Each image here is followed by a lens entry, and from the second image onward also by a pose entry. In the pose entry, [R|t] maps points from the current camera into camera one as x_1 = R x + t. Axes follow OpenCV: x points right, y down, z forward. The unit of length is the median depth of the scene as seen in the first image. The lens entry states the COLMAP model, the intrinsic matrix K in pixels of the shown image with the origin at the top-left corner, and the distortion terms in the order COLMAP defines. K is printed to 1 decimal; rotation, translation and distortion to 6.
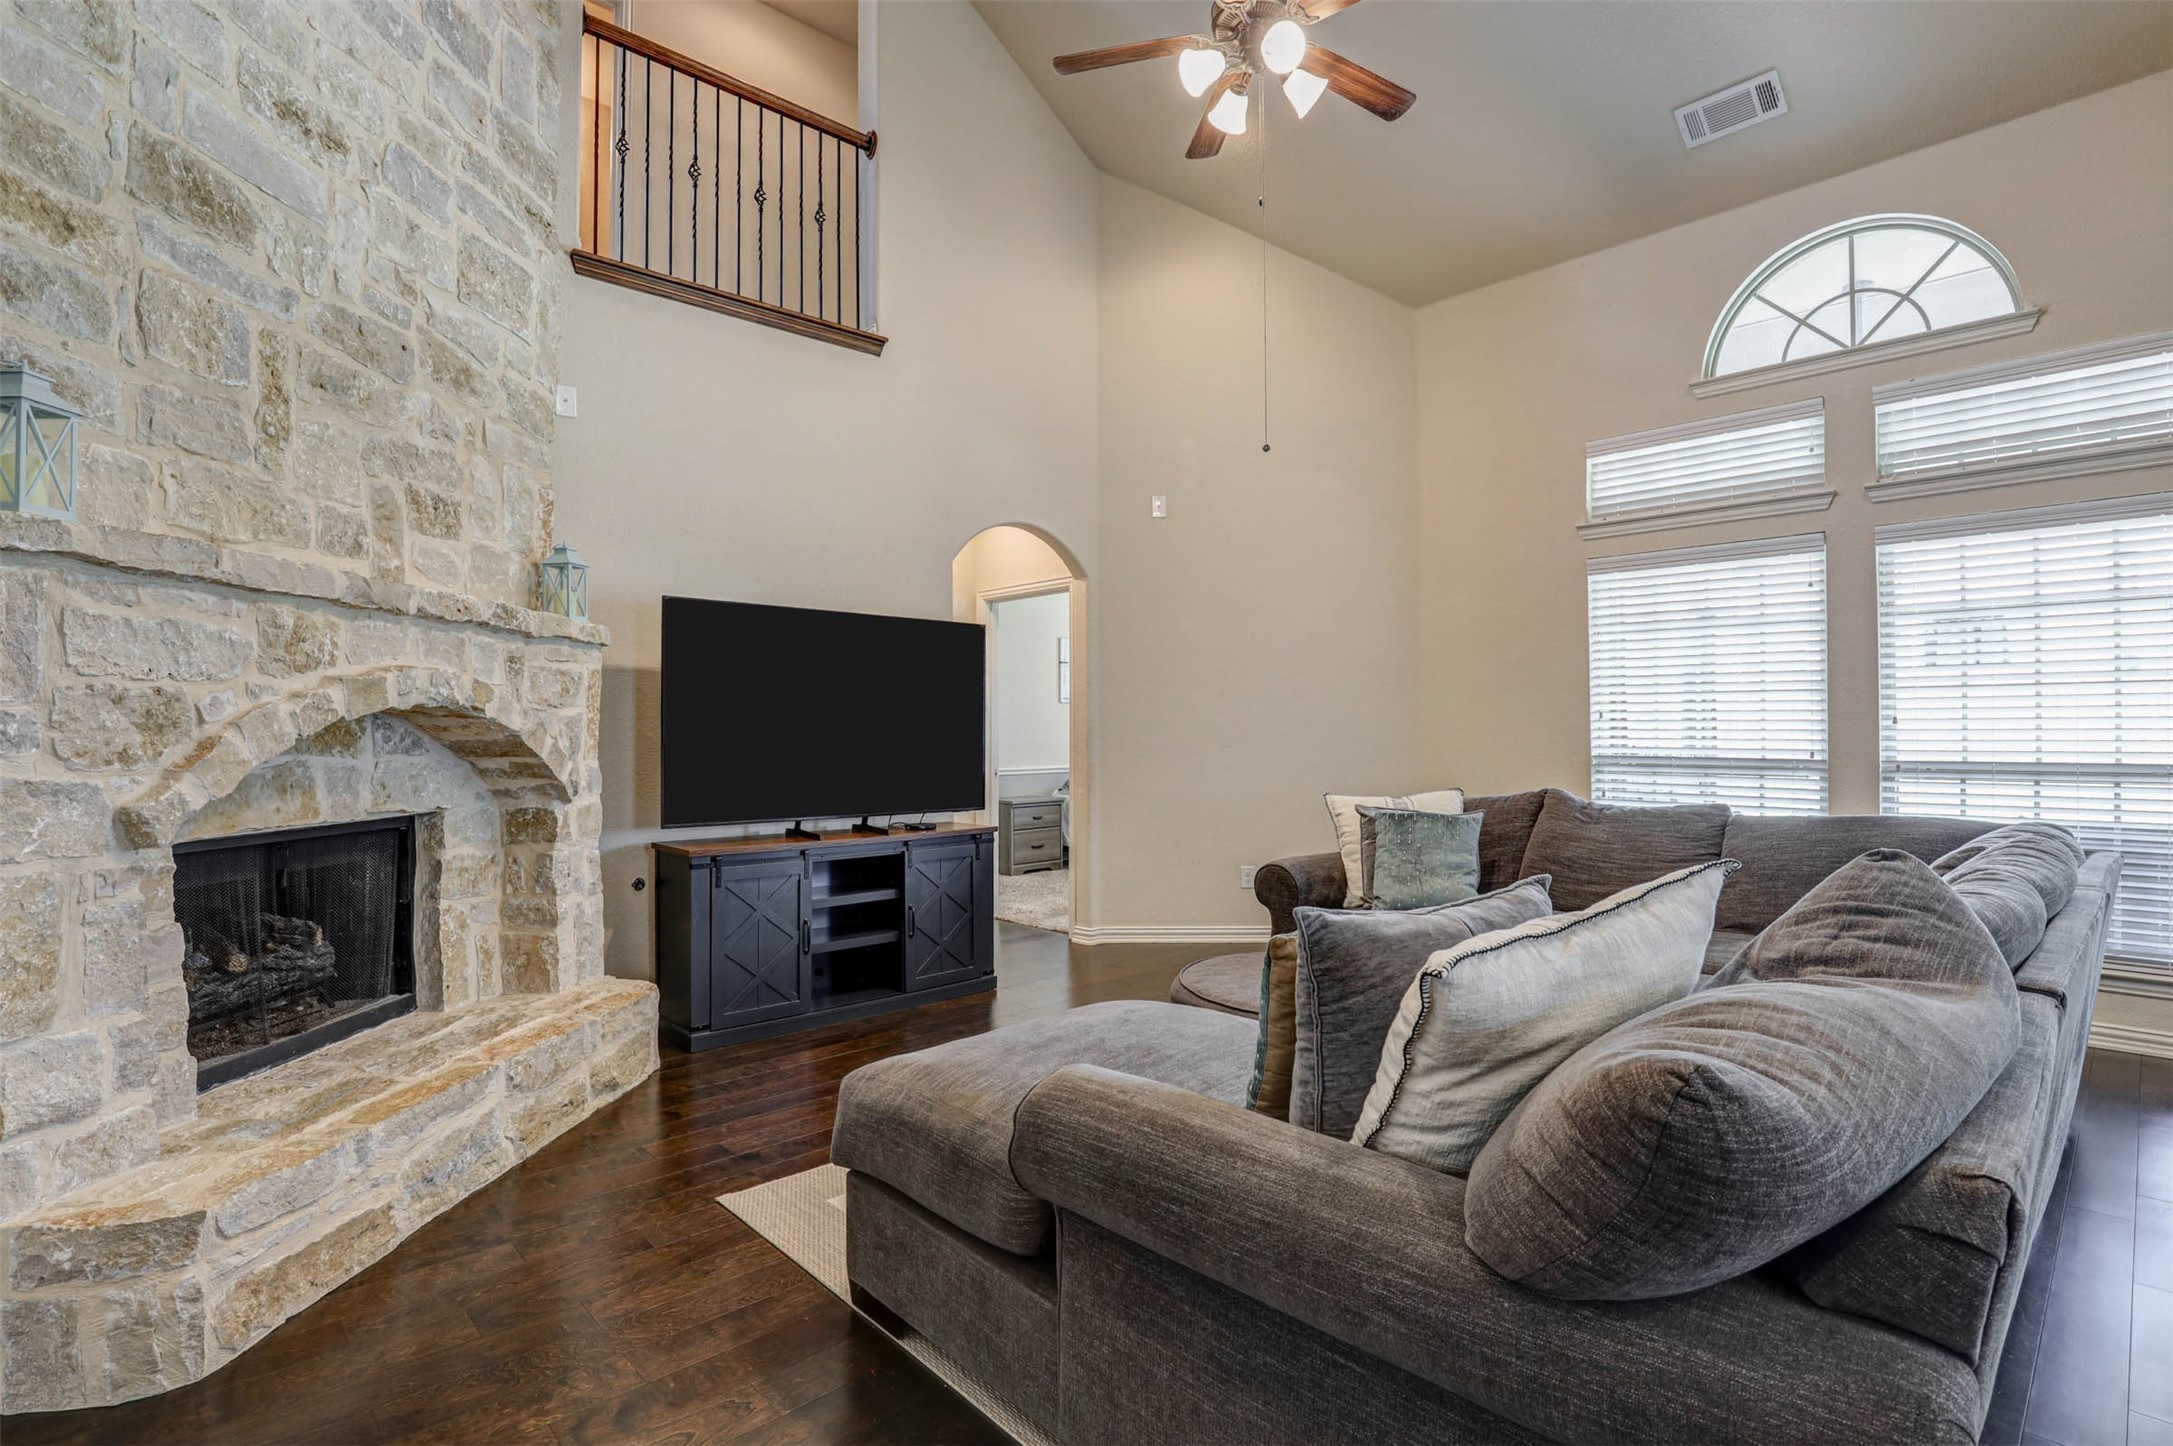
lens RADIAL K [[1018.4, 0, 1070.4], [0, 1018.4, 720.1], [0, 0, 1]] dist [-0.036946, 0.006260]
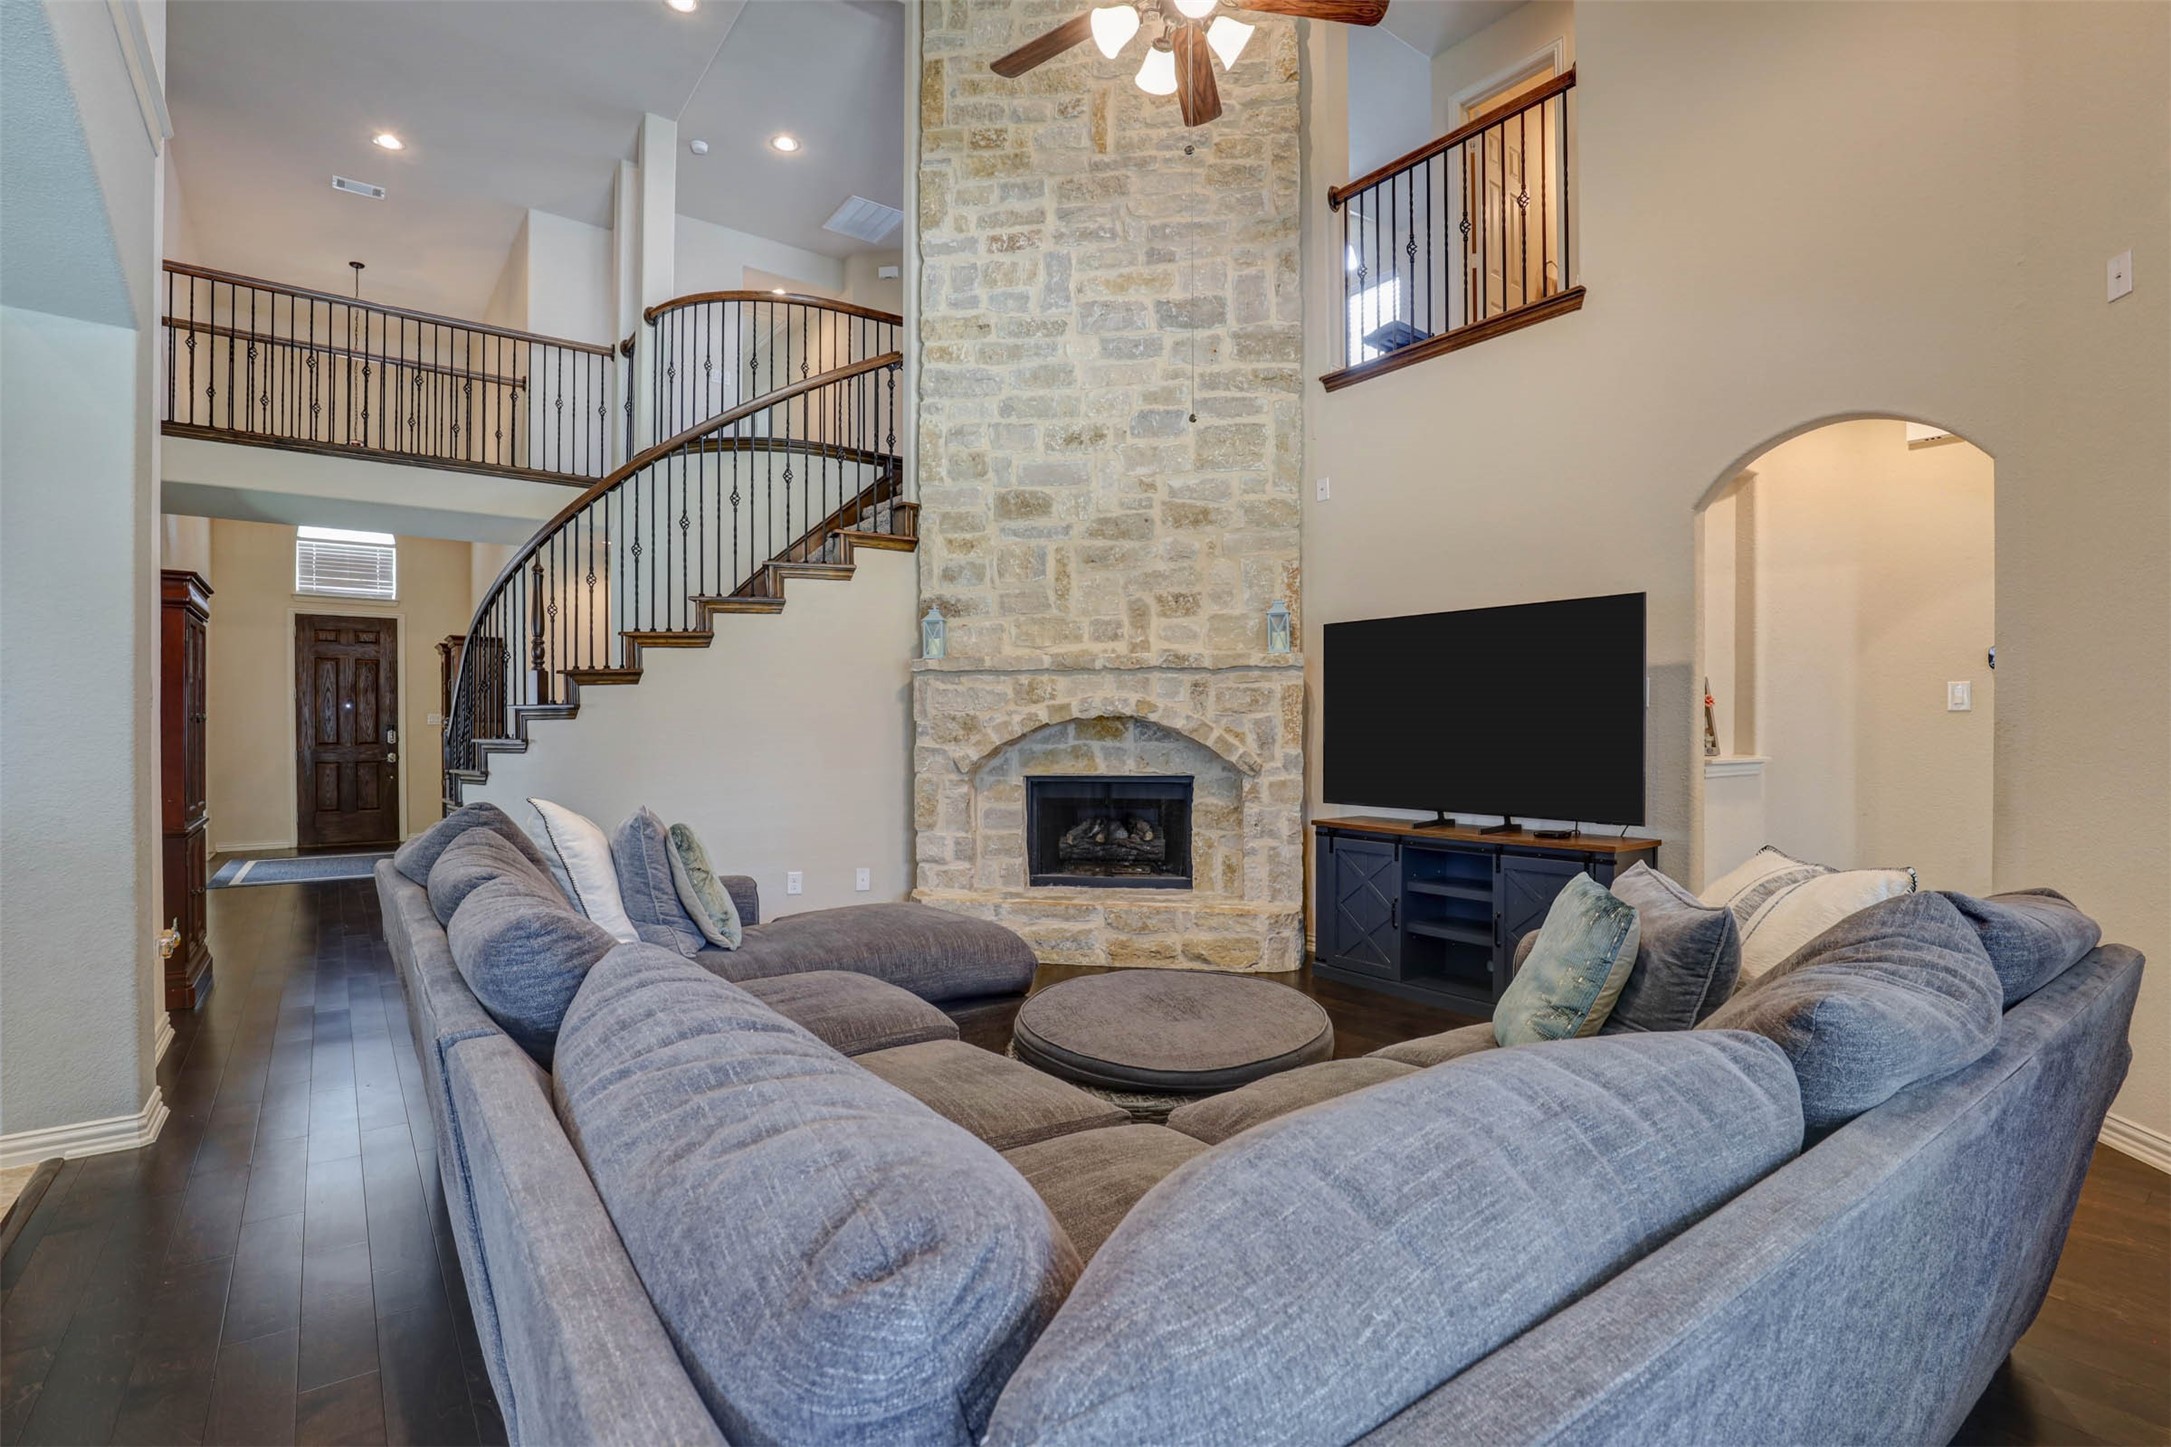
lens RADIAL K [[1017.4, 0, 1117.6], [0, 1017.4, 736.1], [0, 0, 1]] dist [-0.036946, 0.006260]
pose [[-0.064930, 0.005289, -0.997876, 1.347258], [0.014203, 0.999890, 0.004375, 0.016410], [0.997789, -0.013889, -0.064998, 1.194679]]
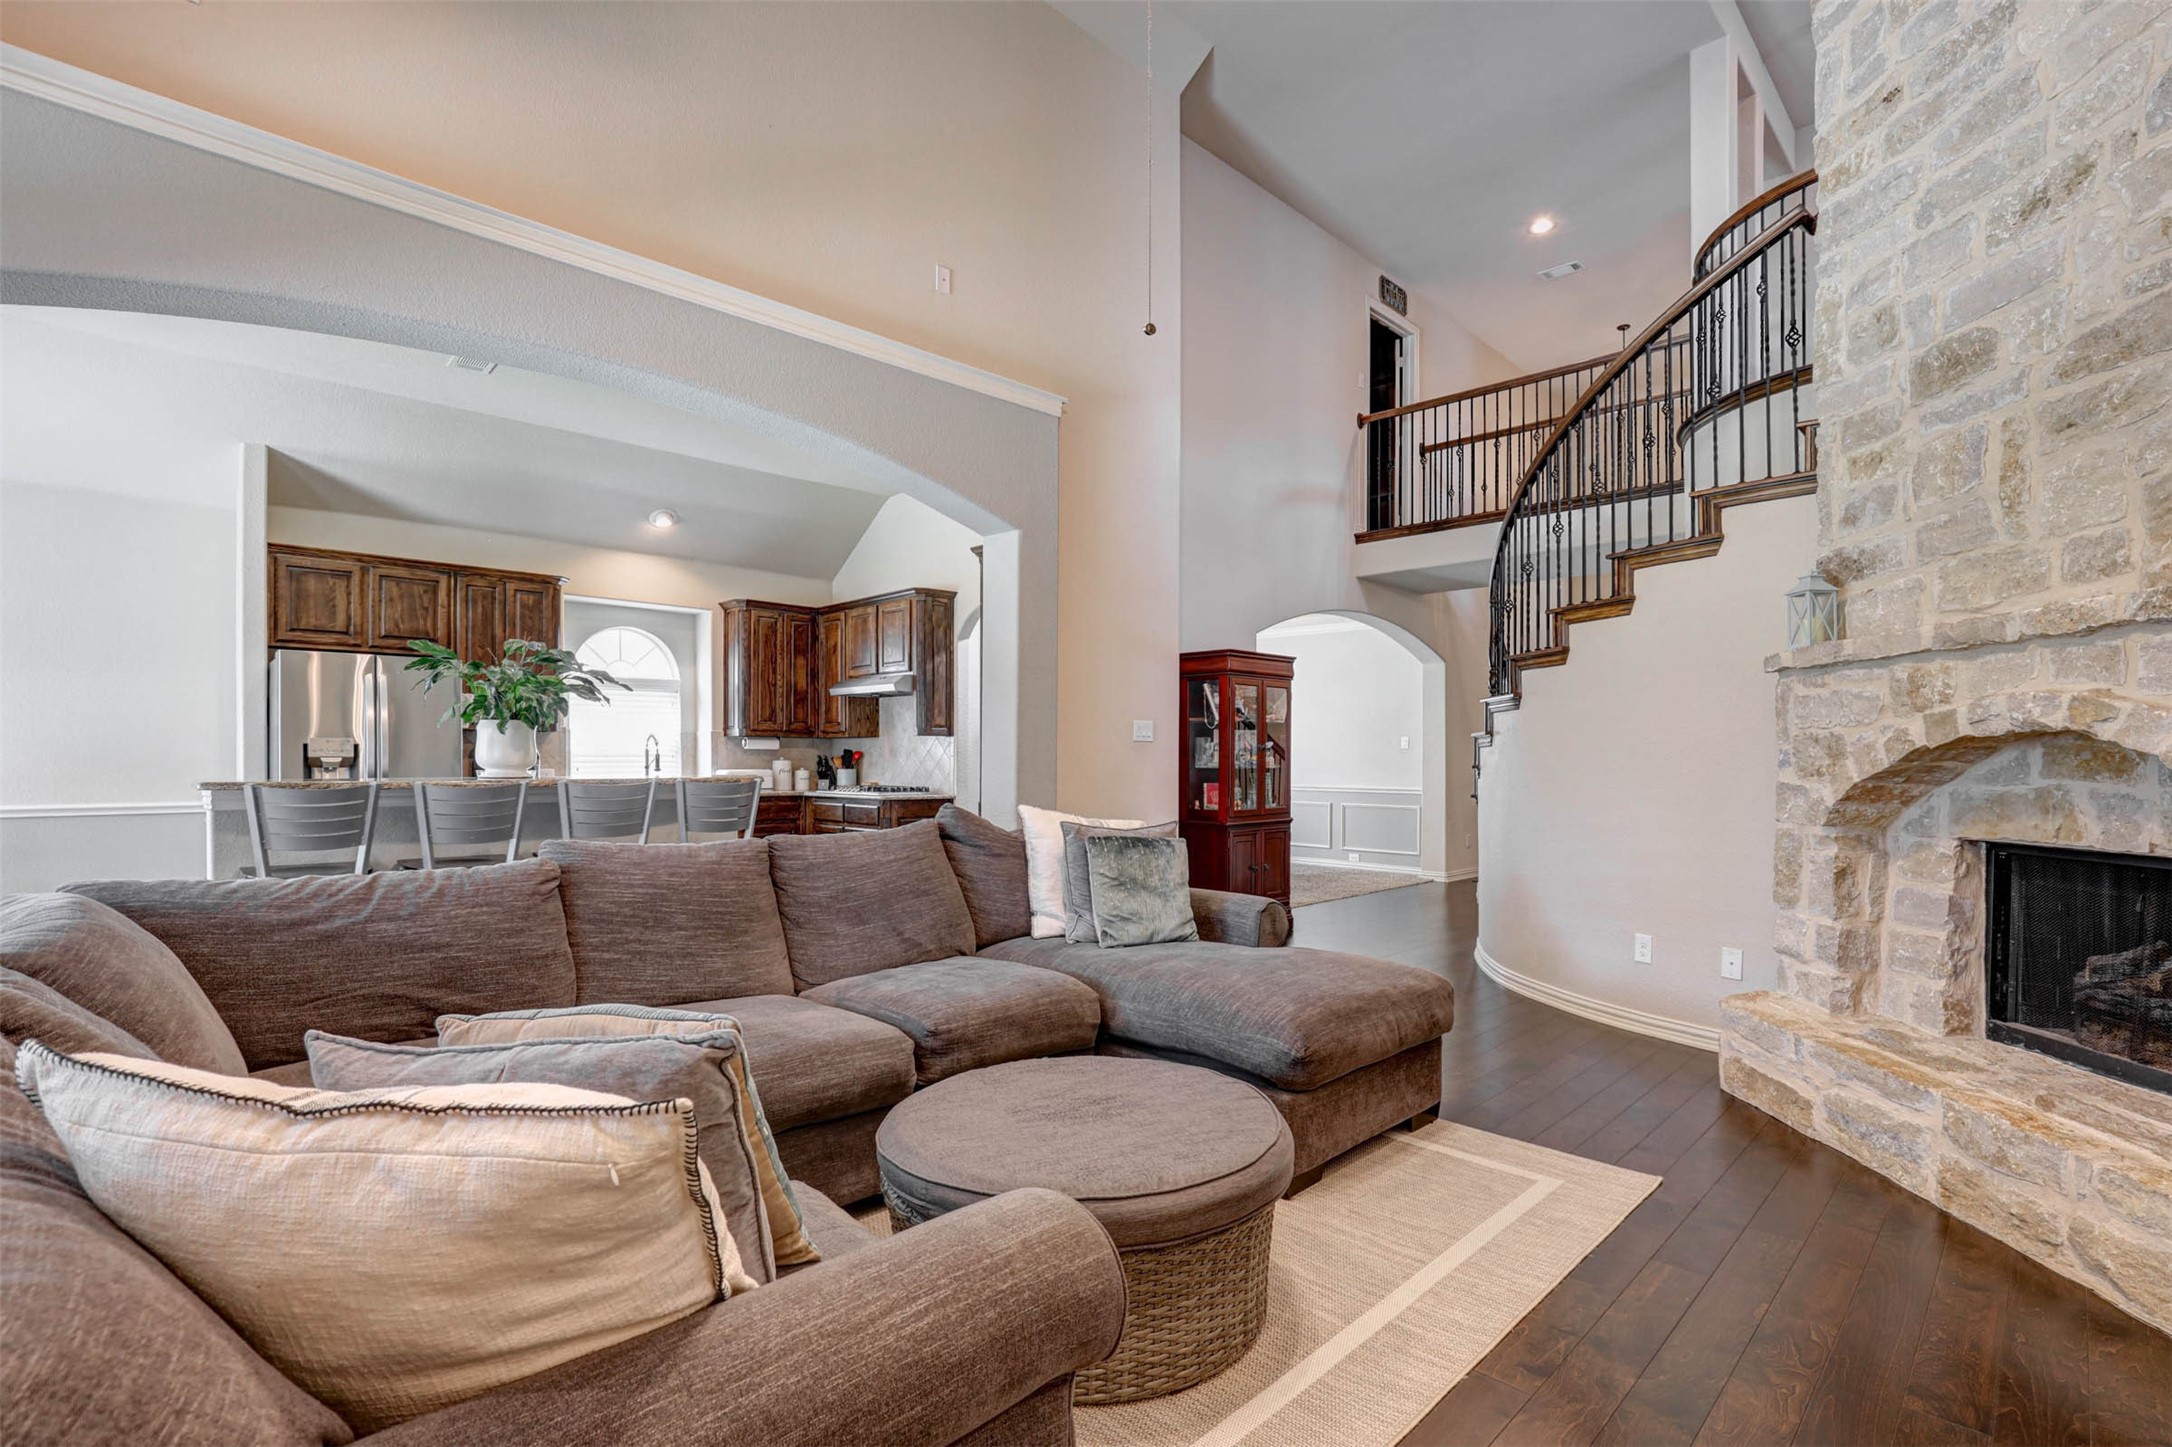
lens RADIAL K [[1017.9, 0, 1061.4], [0, 1017.9, 761.2], [0, 0, 1]] dist [-0.036946, 0.006260]
pose [[-0.999557, -0.000724, -0.029758, 0.332980], [-0.000451, 0.999958, -0.009194, 0.025014], [0.029763, -0.009177, -0.999515, 2.010712]]
